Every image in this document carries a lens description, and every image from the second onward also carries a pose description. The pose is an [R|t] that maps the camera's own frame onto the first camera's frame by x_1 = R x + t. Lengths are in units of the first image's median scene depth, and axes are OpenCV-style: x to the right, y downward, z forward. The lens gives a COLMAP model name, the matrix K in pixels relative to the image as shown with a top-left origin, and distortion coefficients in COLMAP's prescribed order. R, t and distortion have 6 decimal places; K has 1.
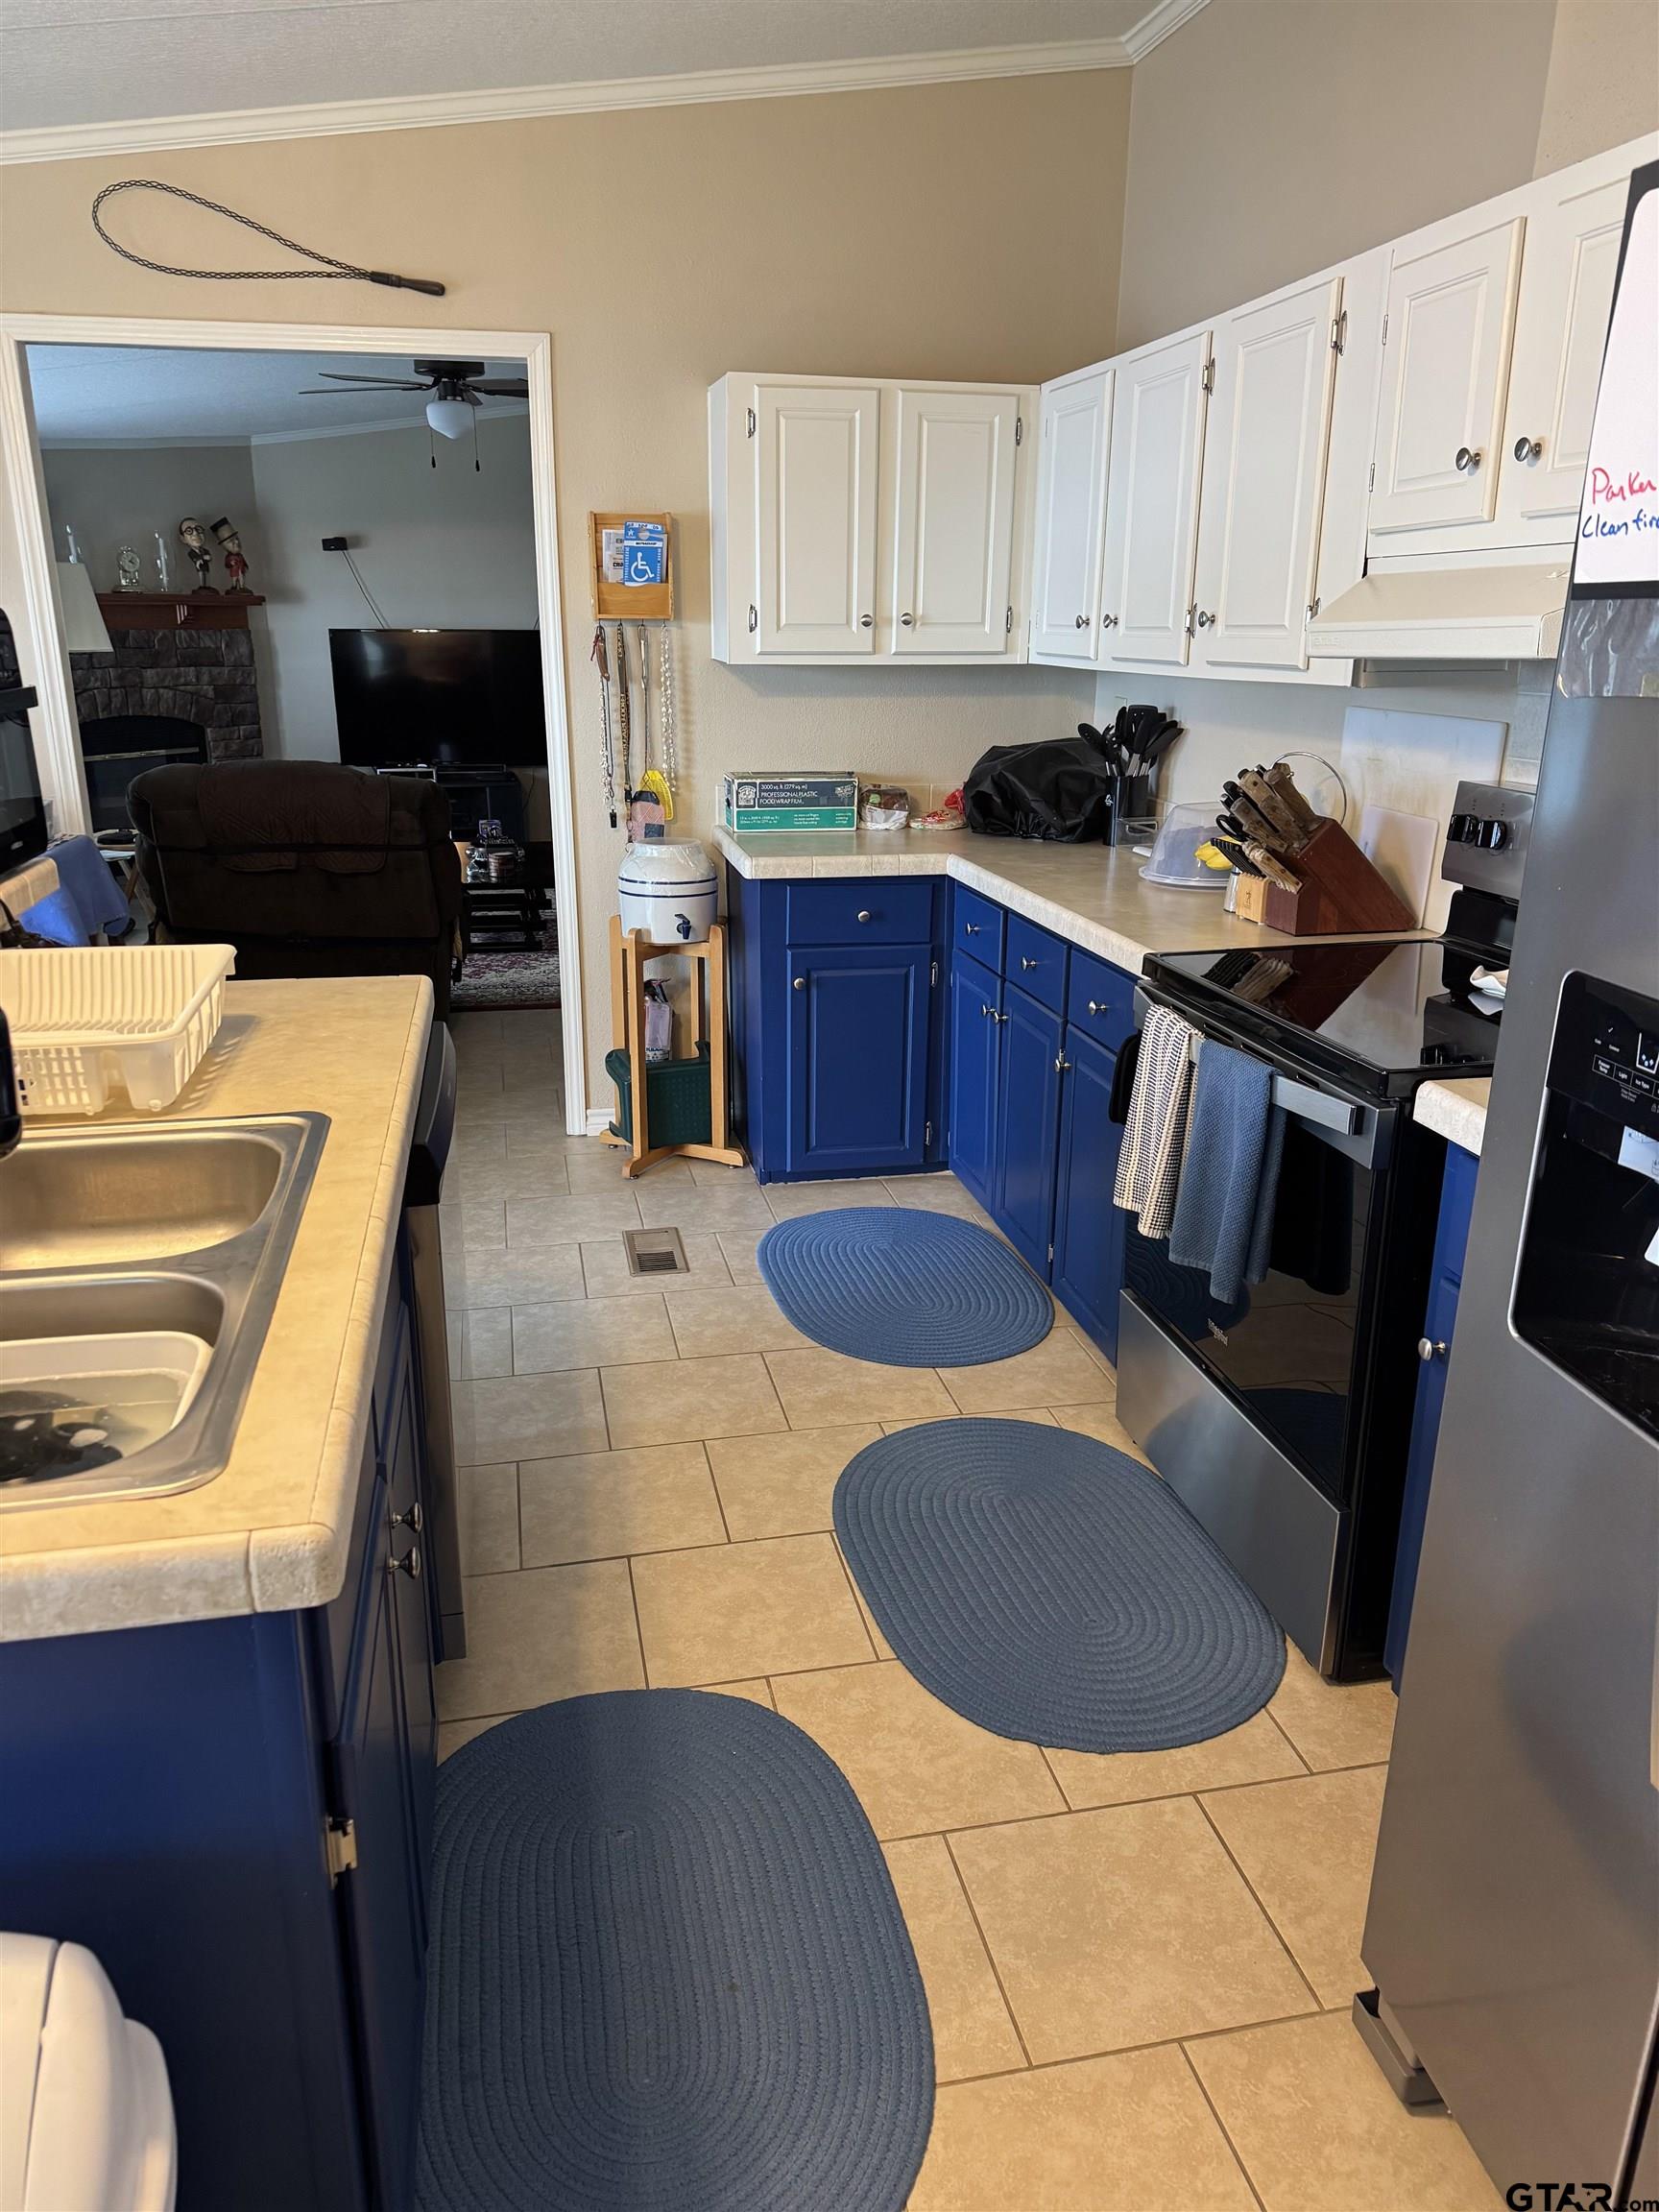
lens RADIAL K [[1554.7, 0, 829.5], [0, 1554.7, 1106.0], [0, 0, 1]] dist [0.095852, -0.134806]
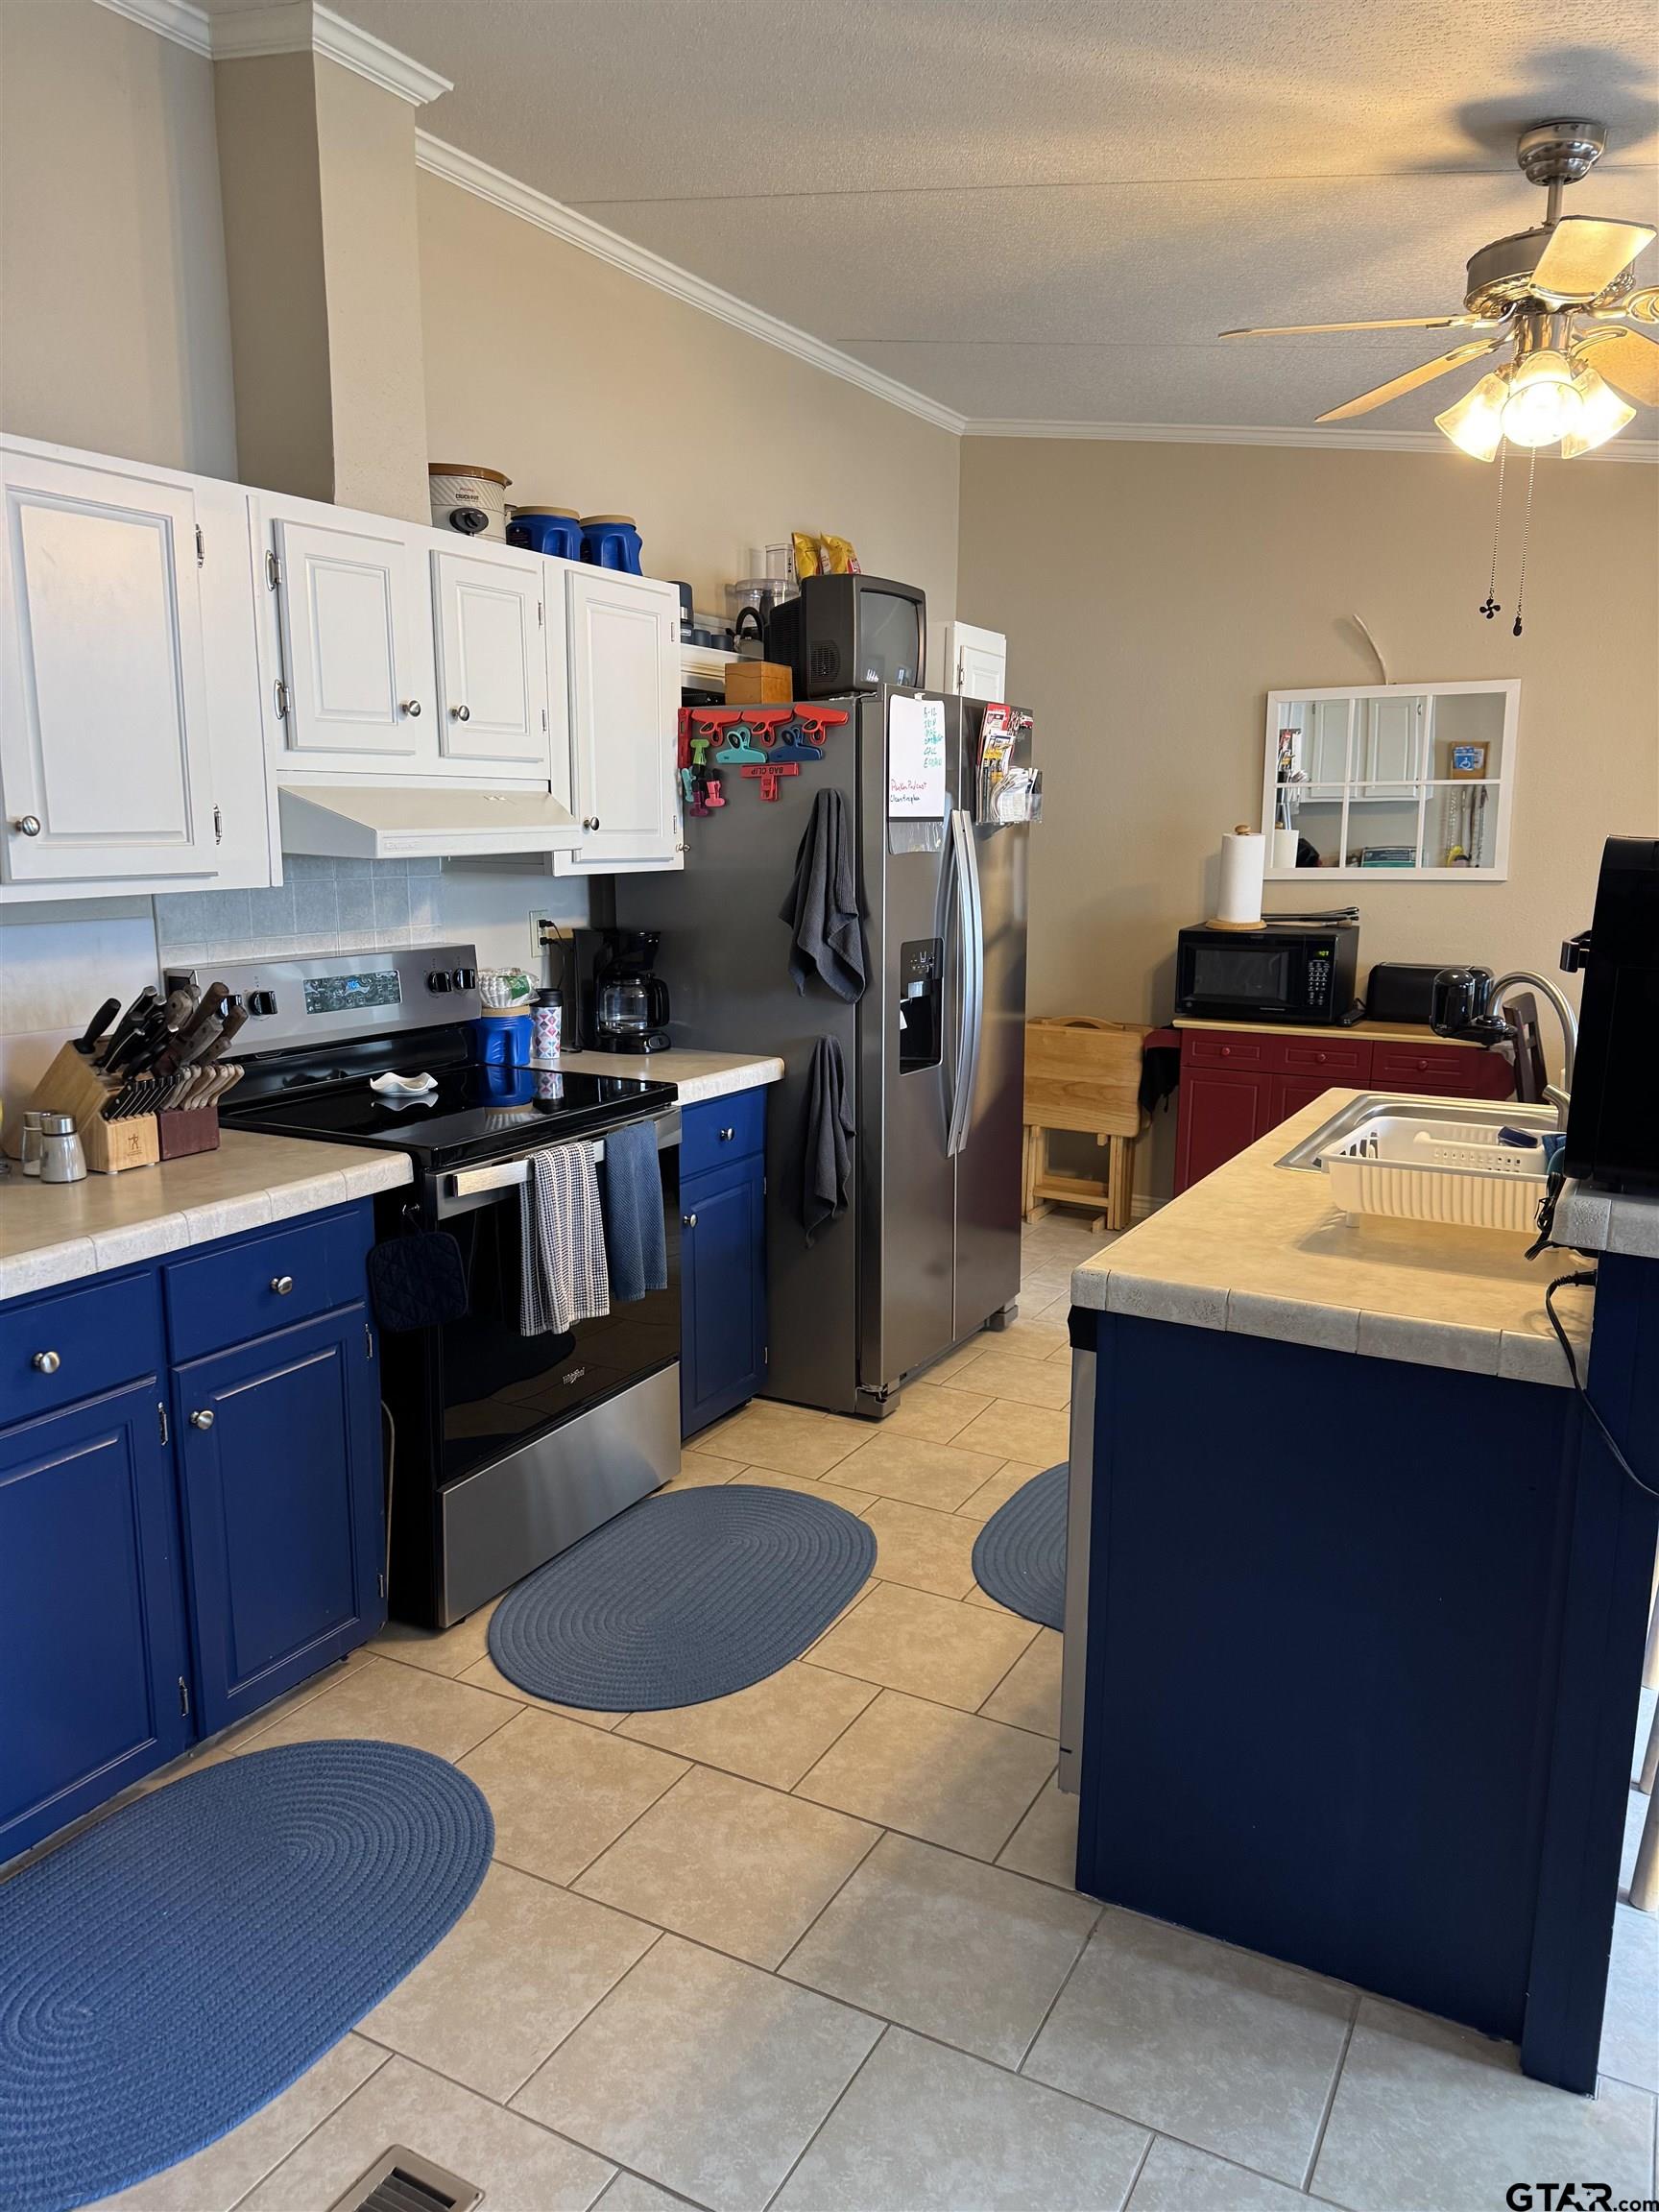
lens RADIAL K [[1569.4, 0, 829.5], [0, 1569.4, 1106.0], [0, 0, 1]] dist [0.005924, -0.005232]
pose [[-0.770152, -0.127405, 0.625007, -0.419460], [0.176035, 0.899343, 0.400243, -0.324604], [-0.613089, 0.418271, -0.670203, 1.020818]]
